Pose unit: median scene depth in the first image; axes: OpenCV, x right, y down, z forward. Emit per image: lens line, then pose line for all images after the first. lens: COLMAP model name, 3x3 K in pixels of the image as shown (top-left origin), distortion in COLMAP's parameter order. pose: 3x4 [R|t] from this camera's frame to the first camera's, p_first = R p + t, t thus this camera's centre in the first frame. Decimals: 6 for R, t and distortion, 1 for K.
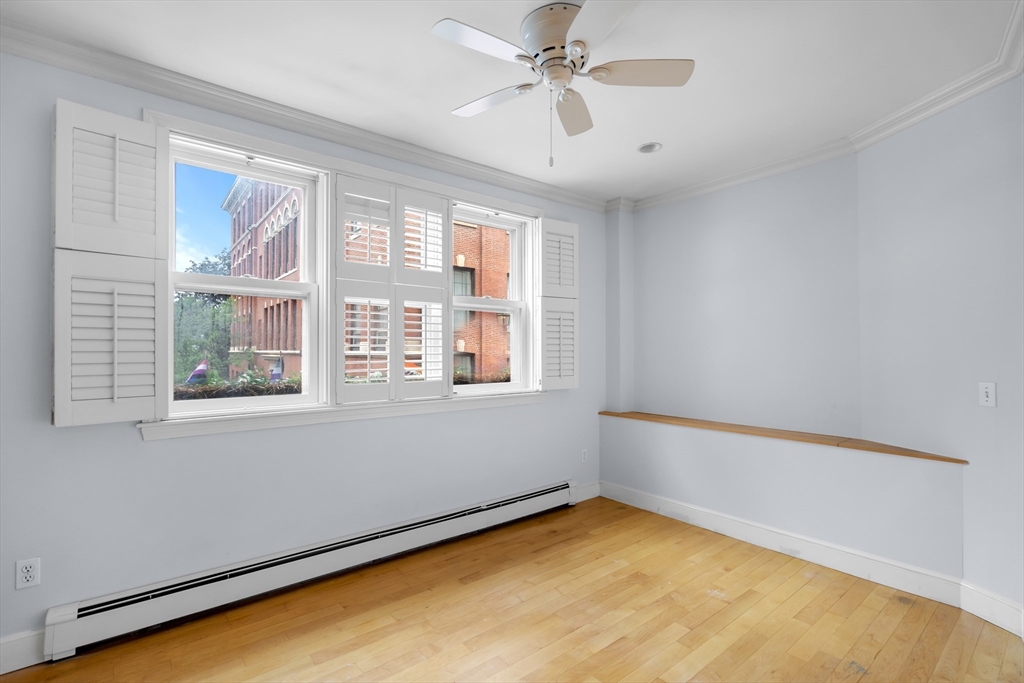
lens RADIAL K [[466.9, 0, 514.2], [0, 466.9, 344.5], [0, 0, 1]] dist [0.000462, 0.001138]
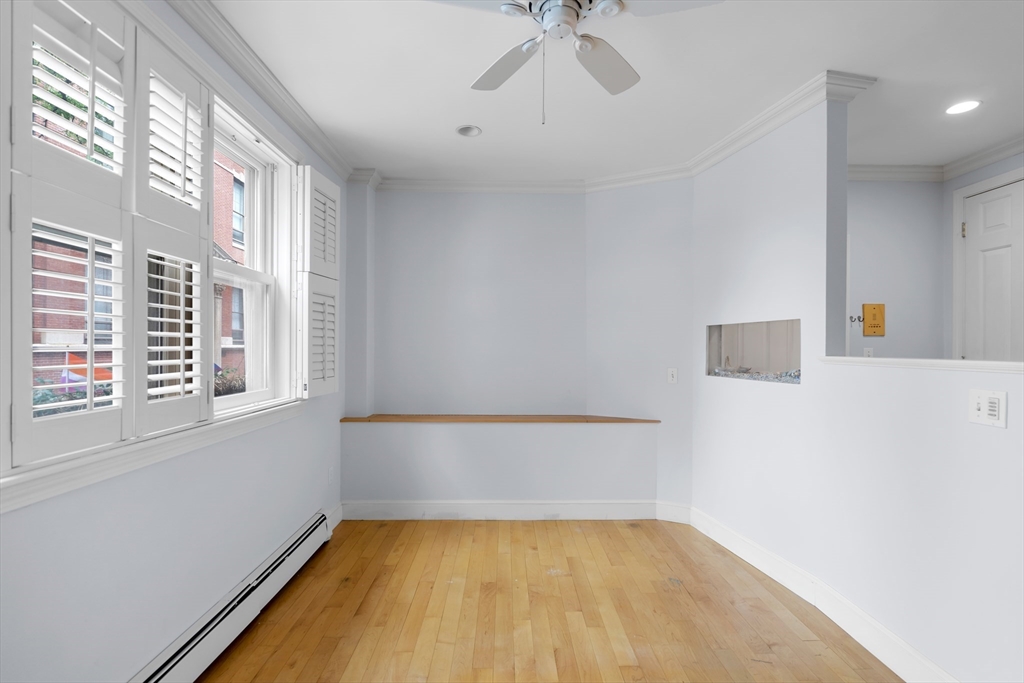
lens RADIAL K [[466.9, 0, 514.2], [0, 466.9, 344.5], [0, 0, 1]] dist [0.000462, 0.001138]
pose [[0.613762, 0.009638, 0.789432, -0.374280], [-0.016513, 0.999863, 0.000632, 0.007466], [-0.789318, -0.013424, 0.613838, 0.326648]]
